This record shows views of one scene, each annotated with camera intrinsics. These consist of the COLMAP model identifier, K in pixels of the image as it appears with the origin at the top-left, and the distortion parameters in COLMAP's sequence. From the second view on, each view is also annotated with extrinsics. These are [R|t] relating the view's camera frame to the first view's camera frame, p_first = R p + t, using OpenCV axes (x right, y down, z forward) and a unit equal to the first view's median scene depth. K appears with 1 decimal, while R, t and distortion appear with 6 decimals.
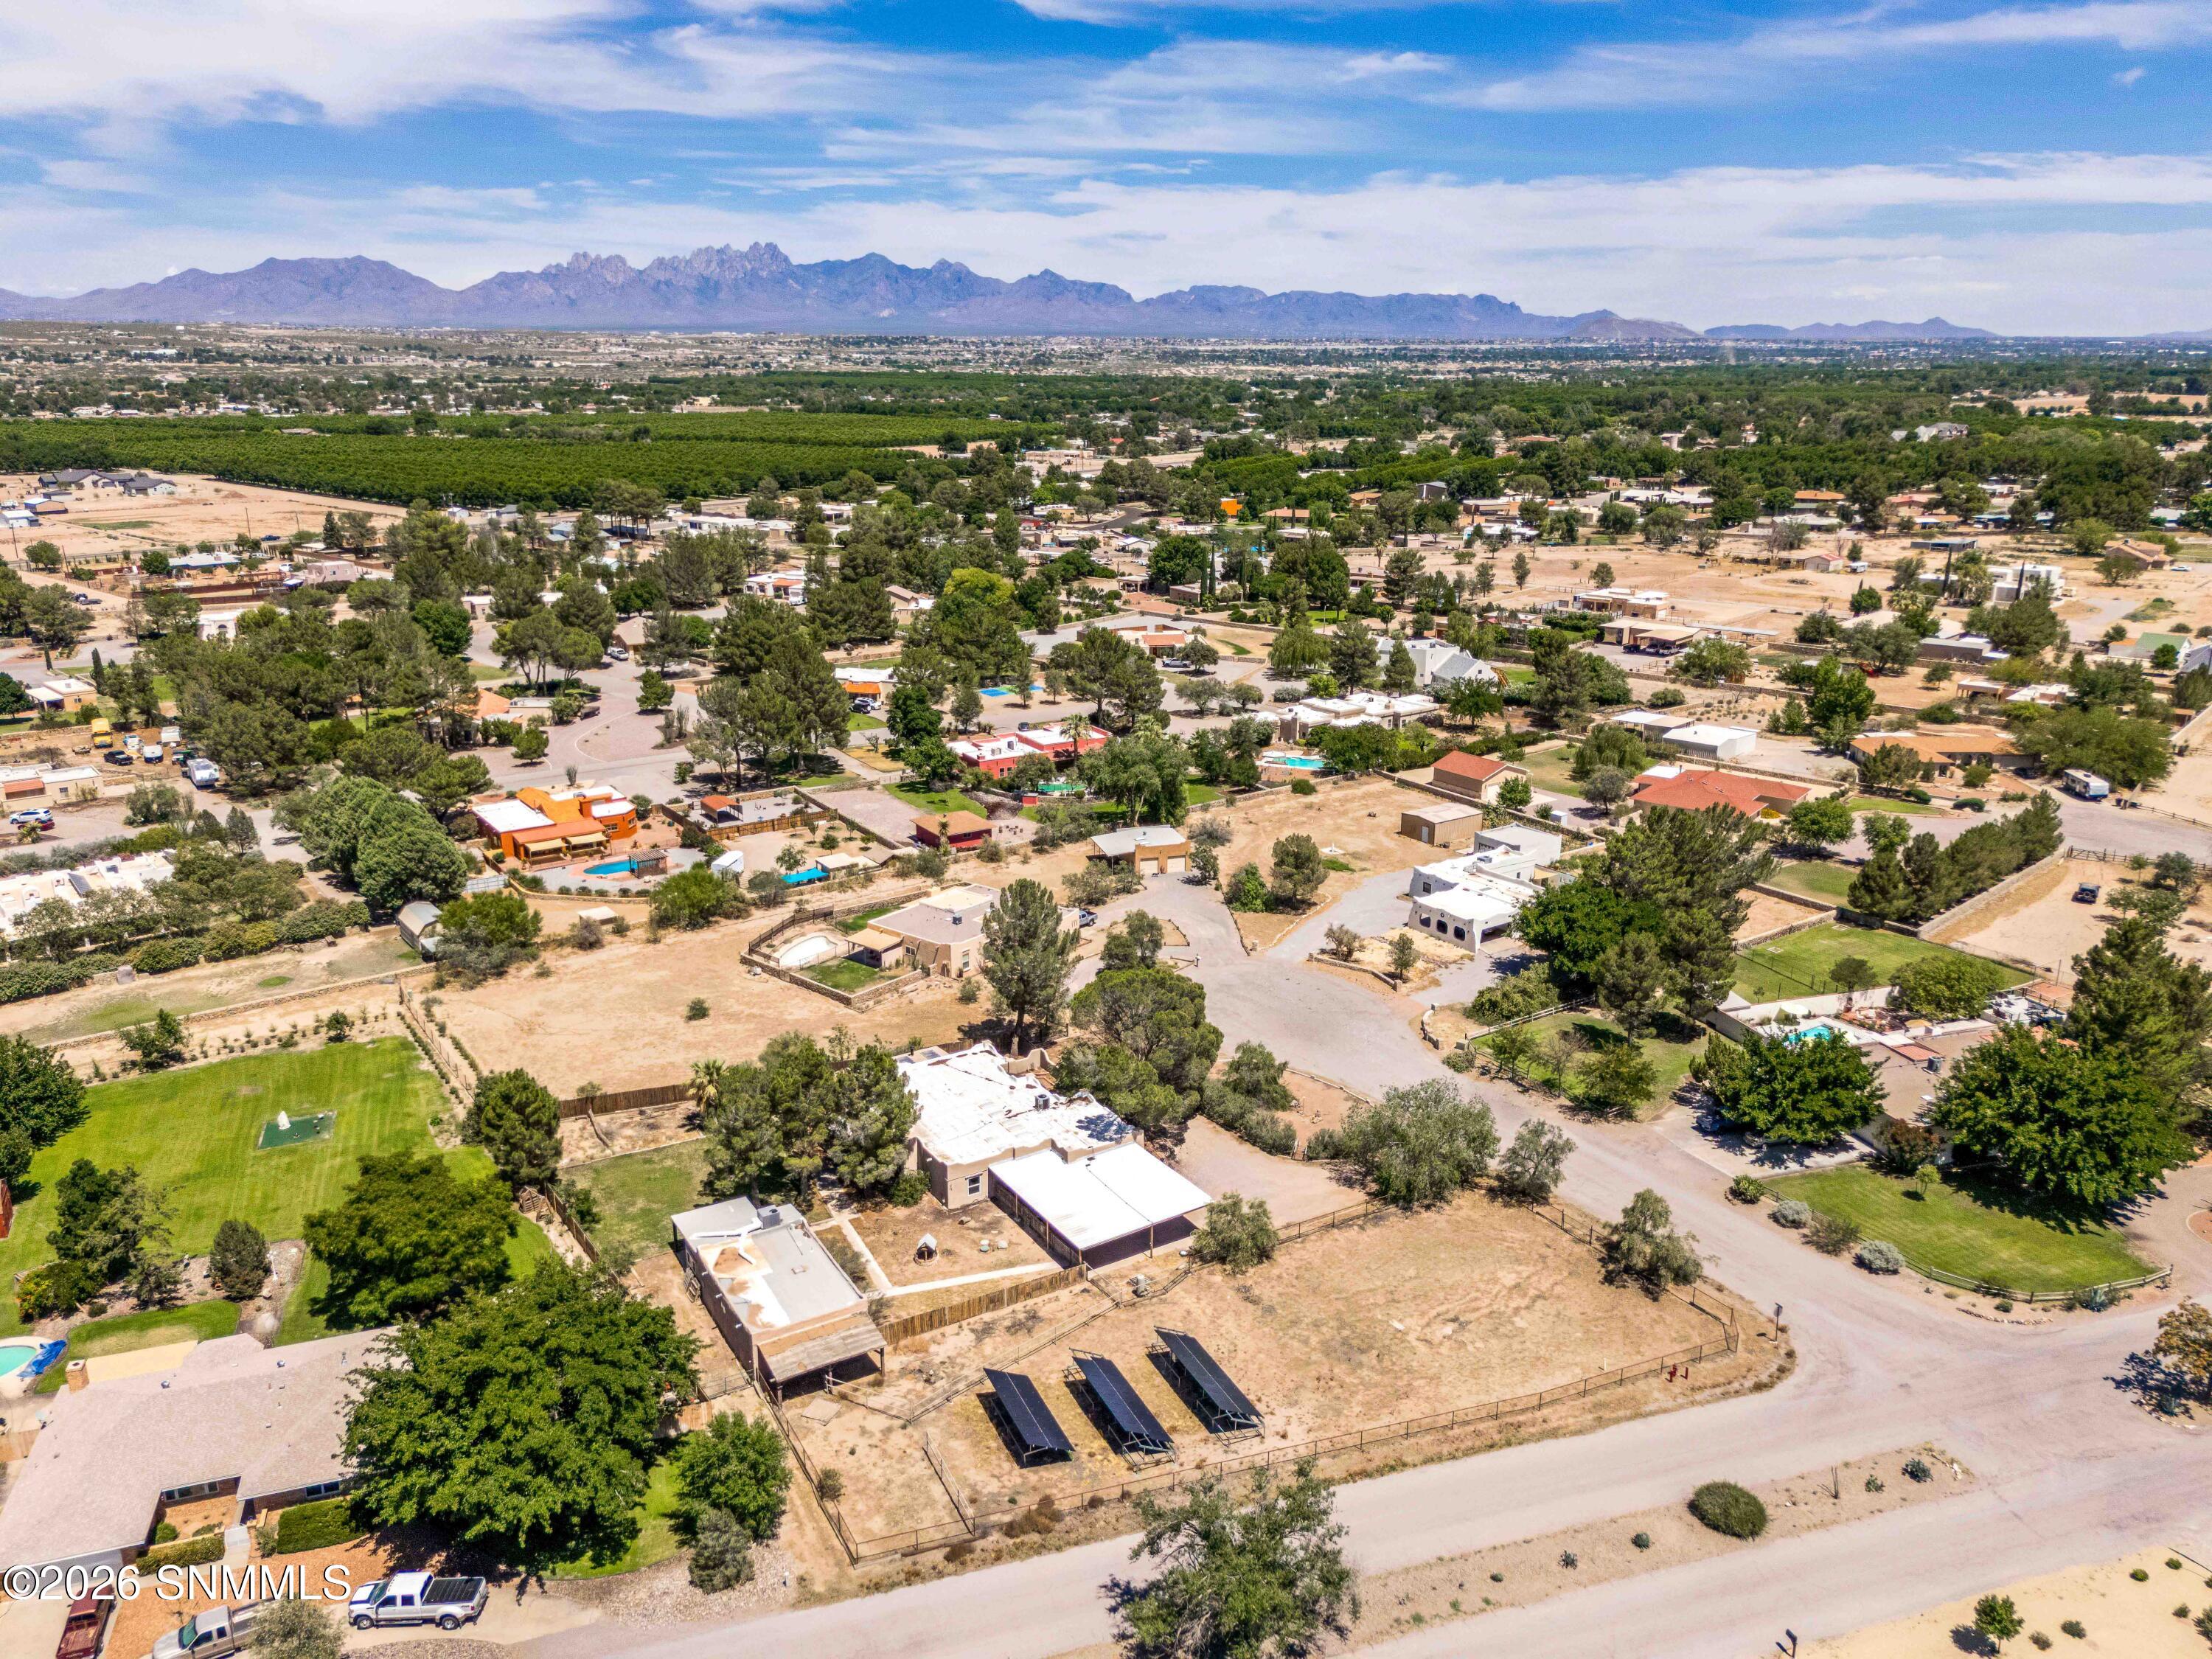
lens RADIAL K [[1631.0, 0, 1104.6], [0, 1631.0, 831.6], [0, 0, 1]] dist [0.073206, -0.039861]
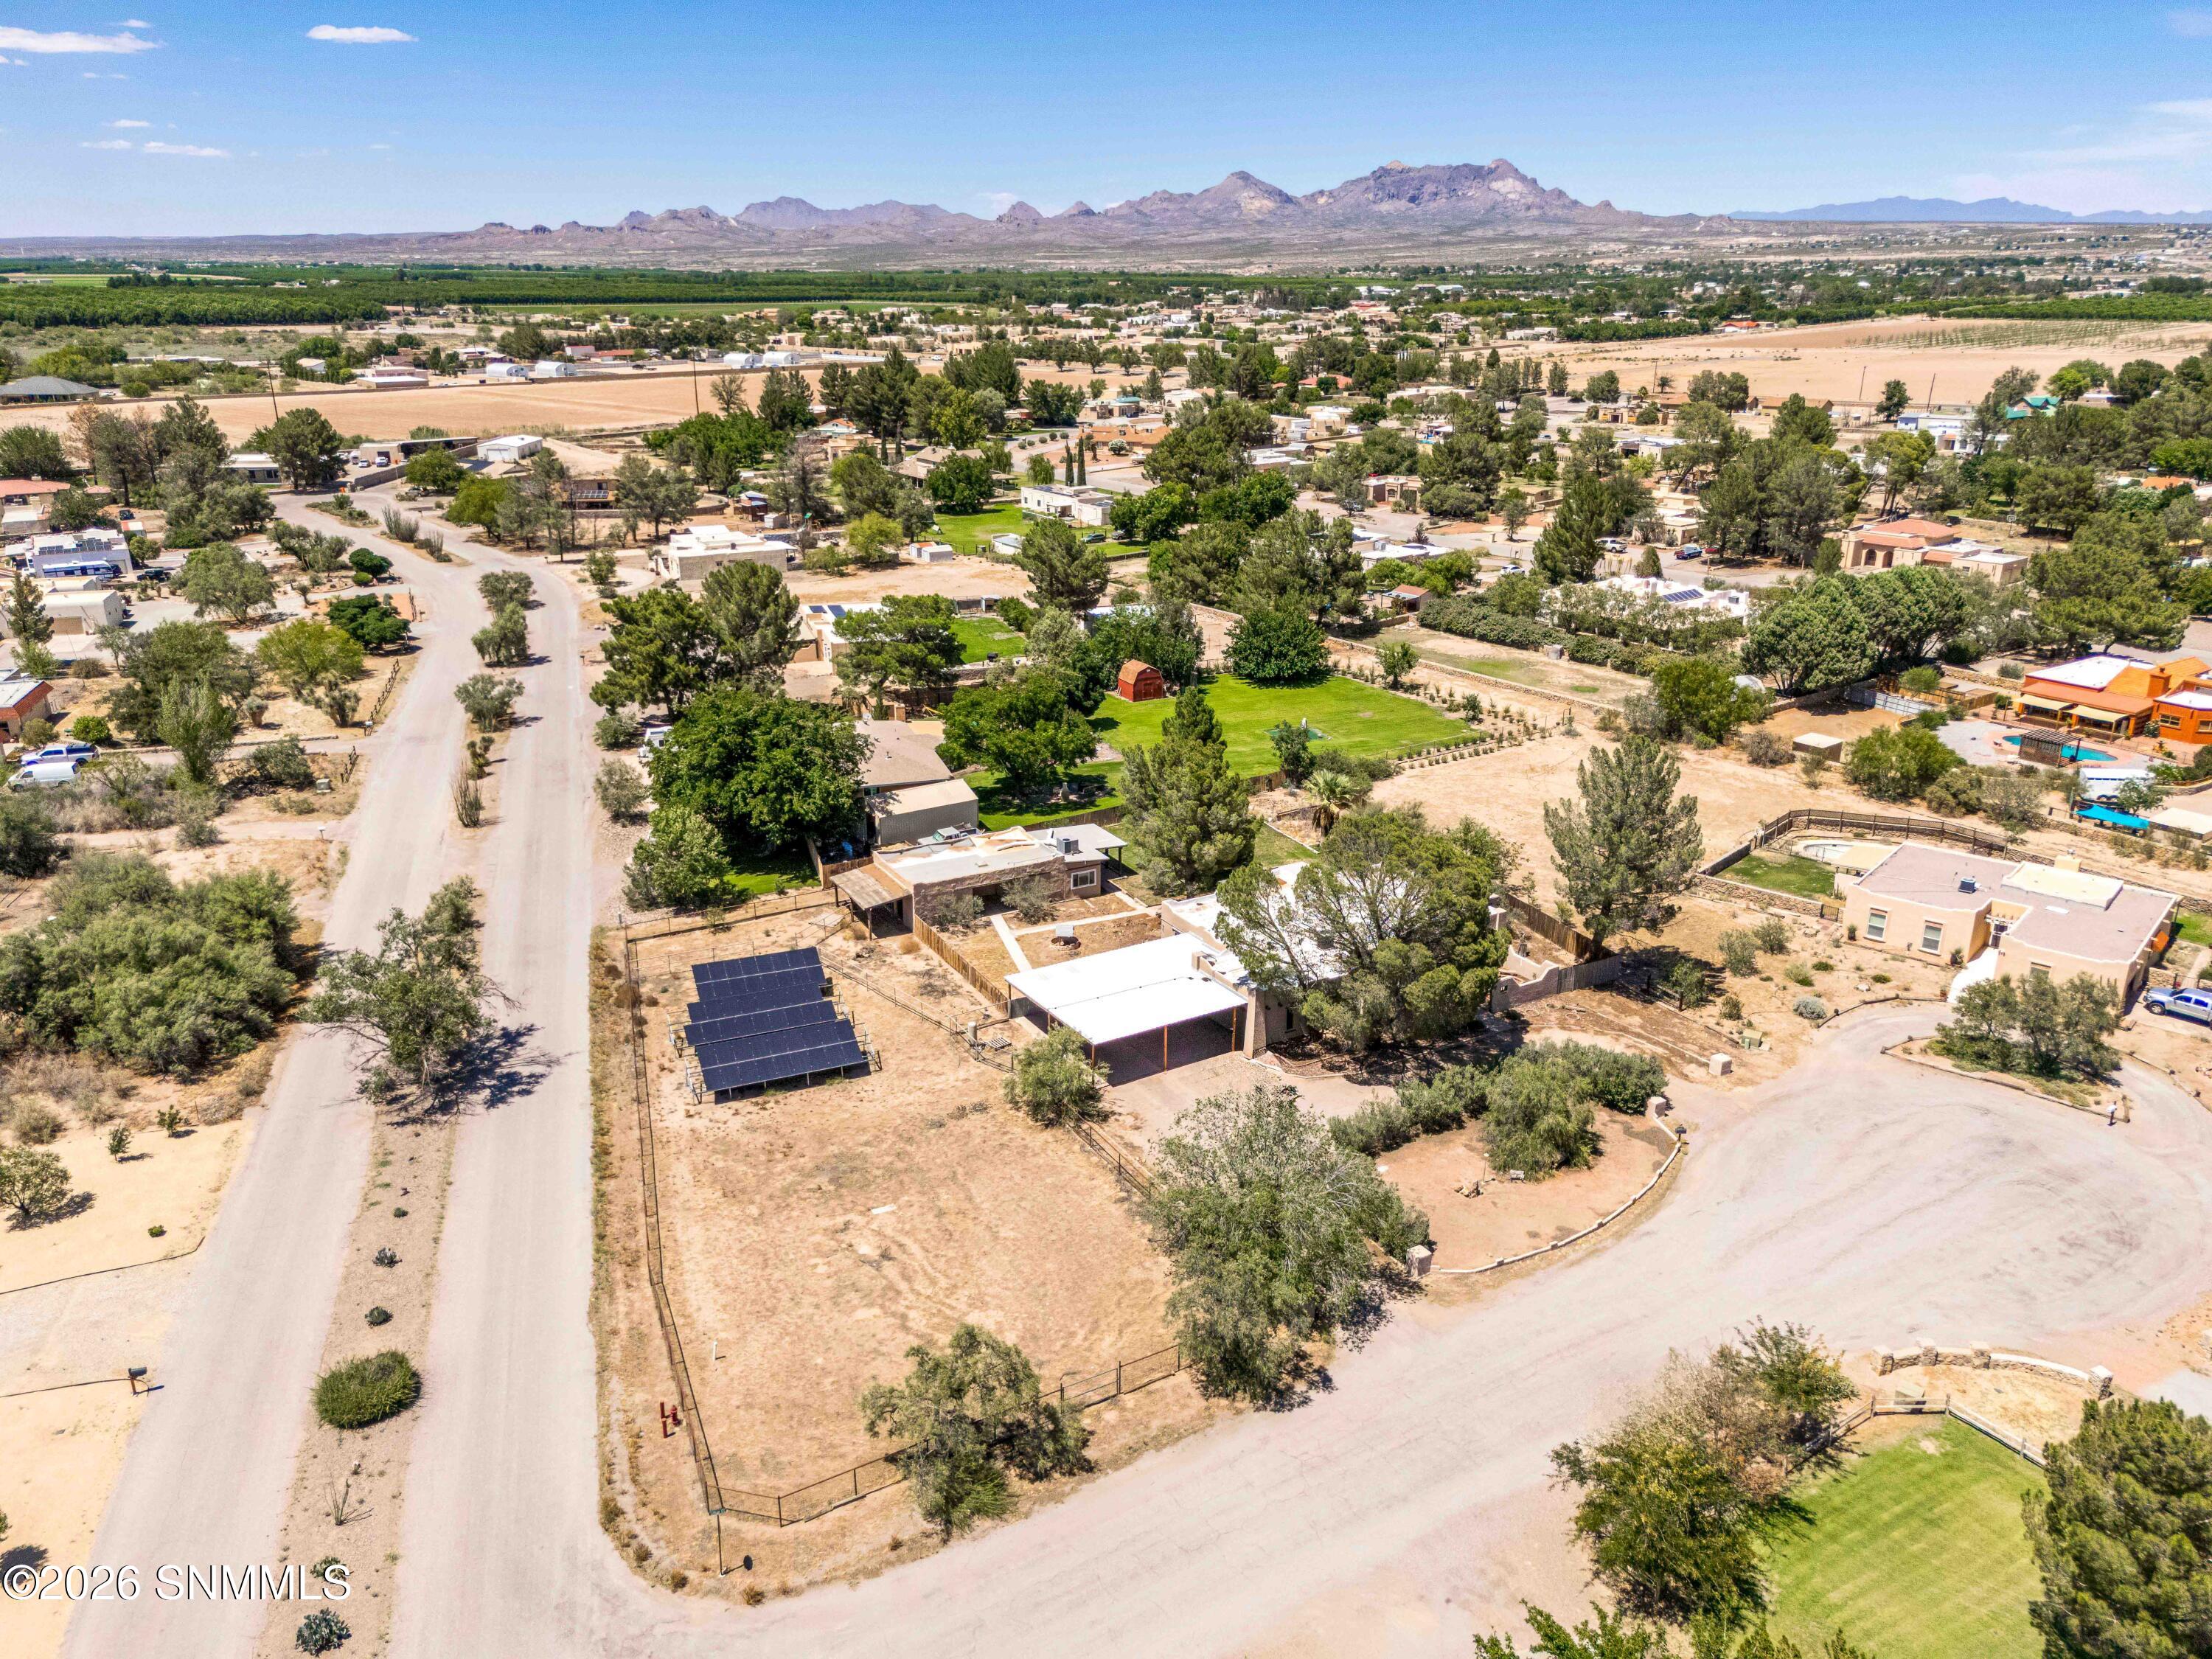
lens RADIAL K [[1631.0, 0, 1116.6], [0, 1631.0, 810.9], [0, 0, 1]] dist [0.073206, -0.039861]
pose [[-0.014197, 0.320320, -0.947203, 0.954045], [-0.283993, 0.906995, 0.310979, -0.147217], [0.958721, 0.273414, 0.078092, 1.146506]]
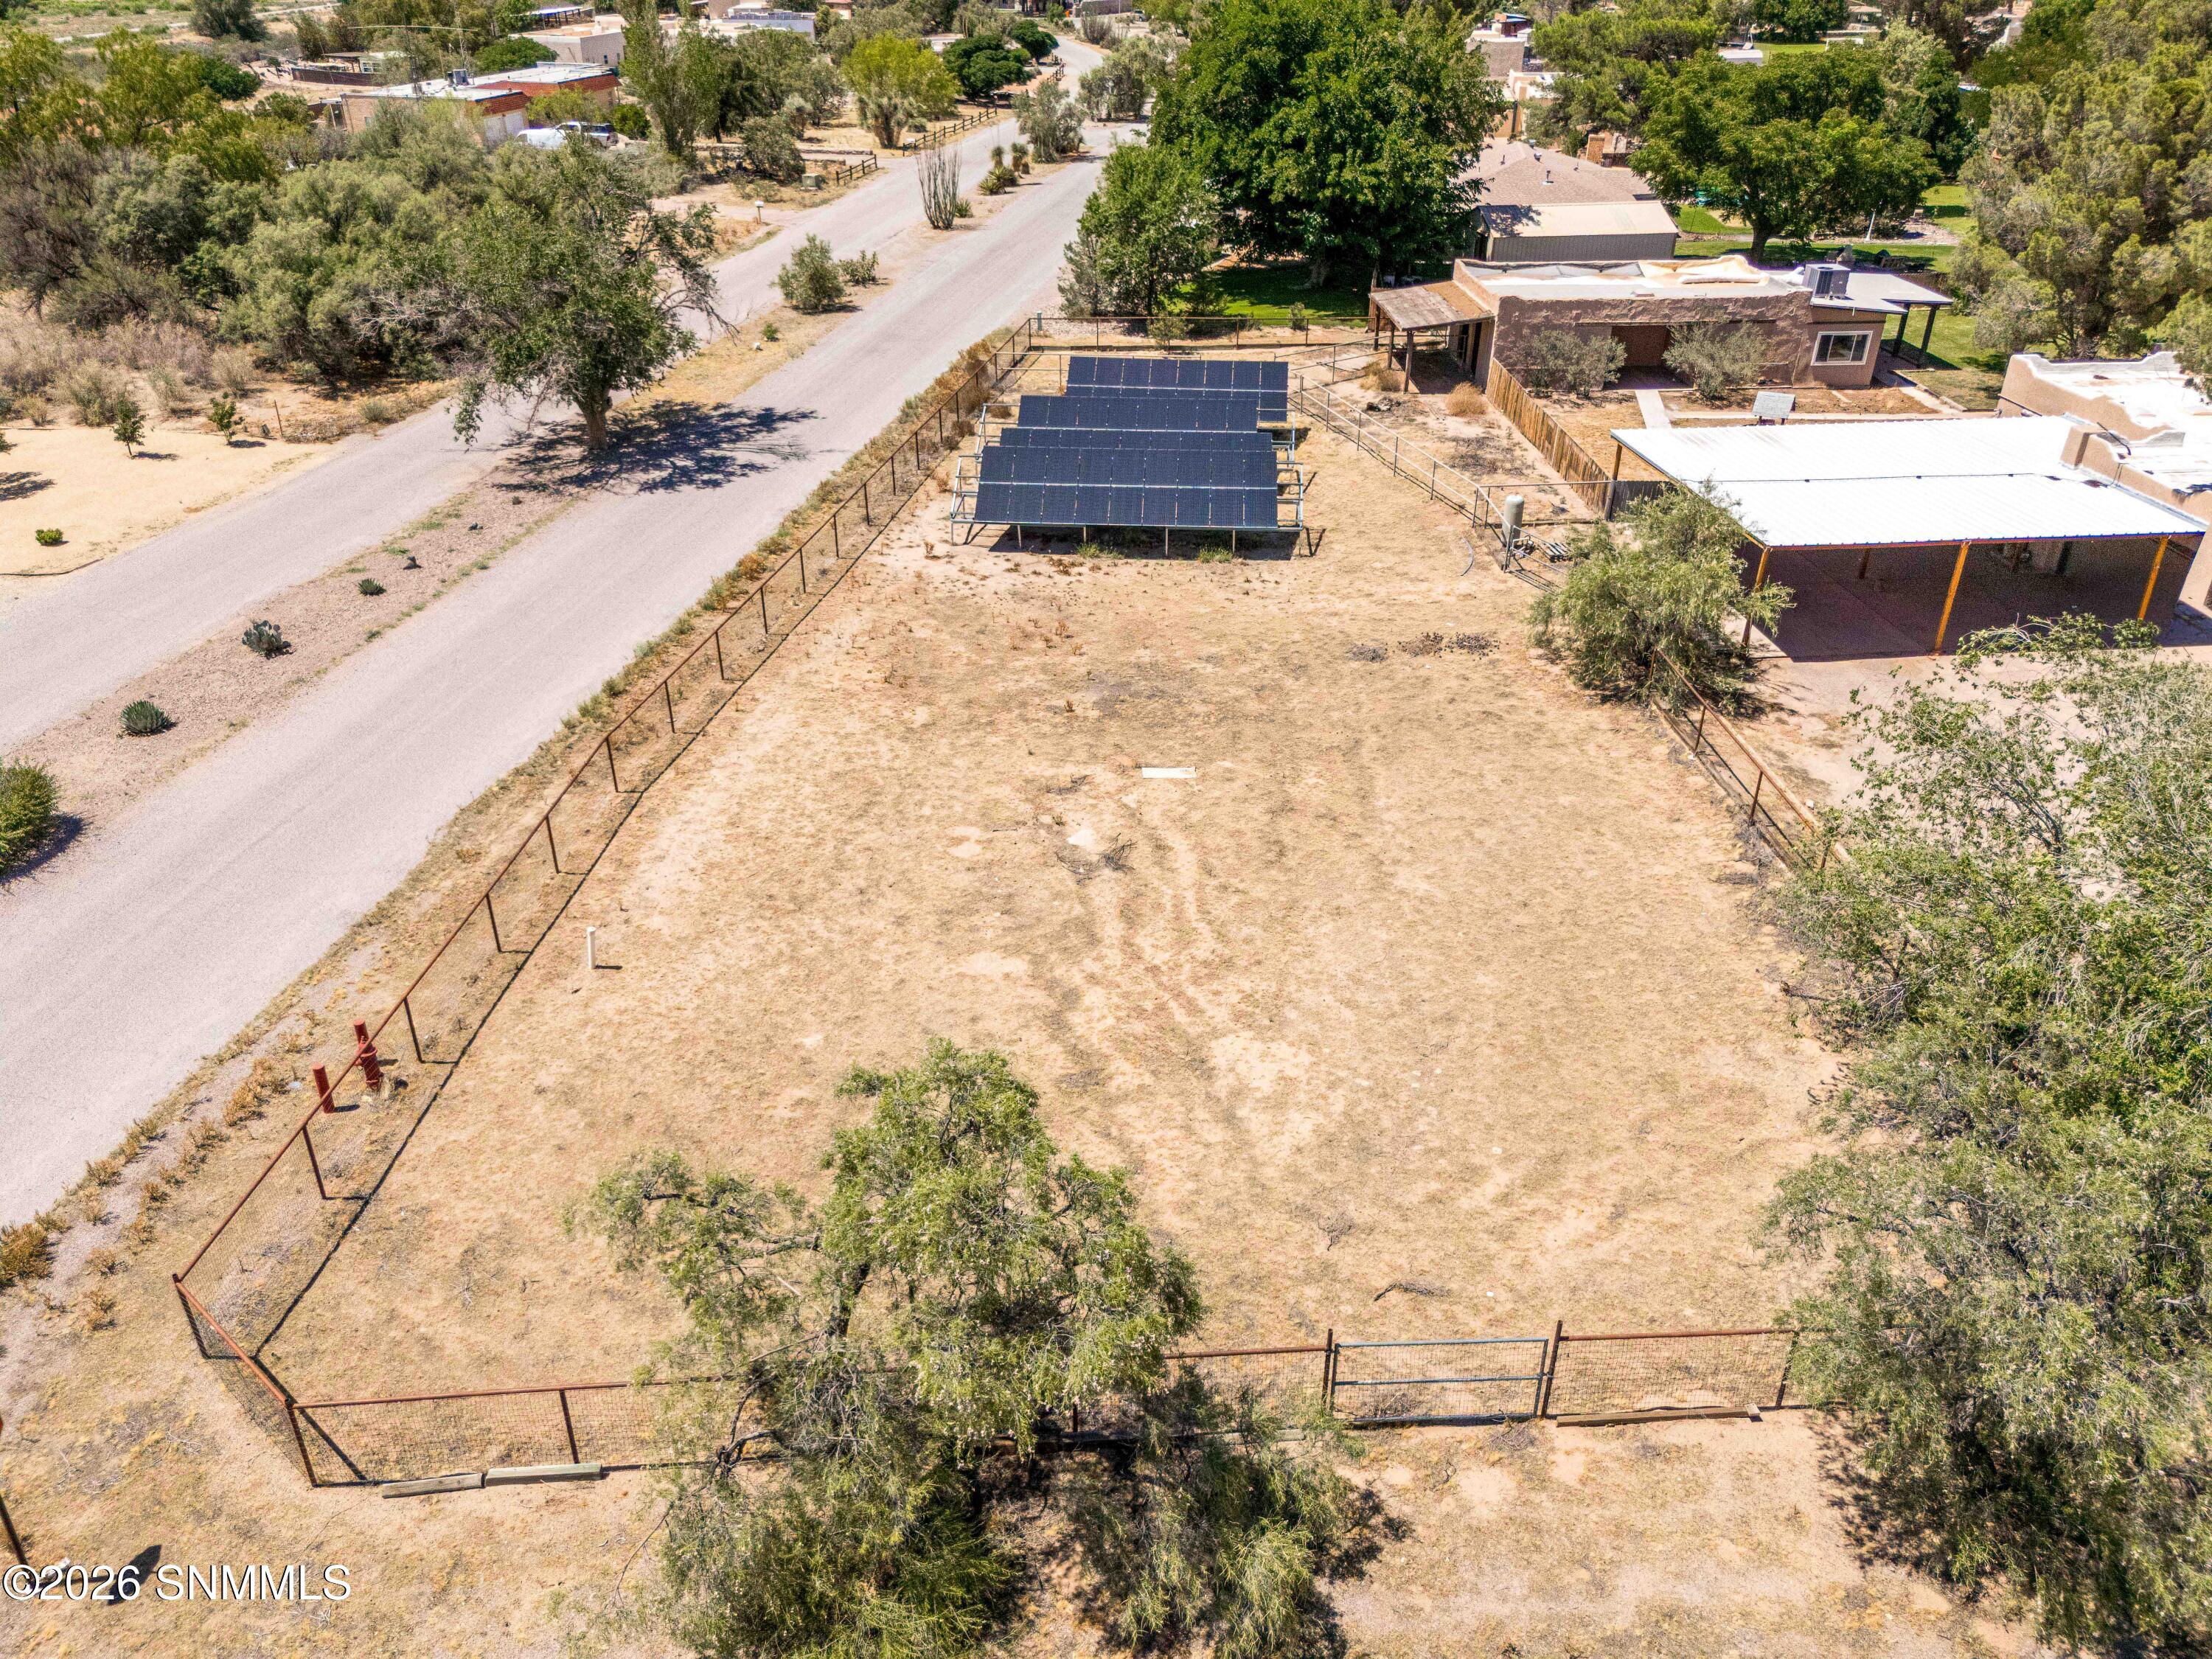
lens RADIAL K [[1631.0, 0, 1109.0], [0, 1631.0, 831.6], [0, 0, 1]] dist [0.073206, -0.039861]
pose [[-0.465312, 0.429171, -0.774143, 0.513163], [-0.252149, 0.774086, 0.580699, 0.138766], [0.848473, 0.465405, -0.251976, 1.244450]]
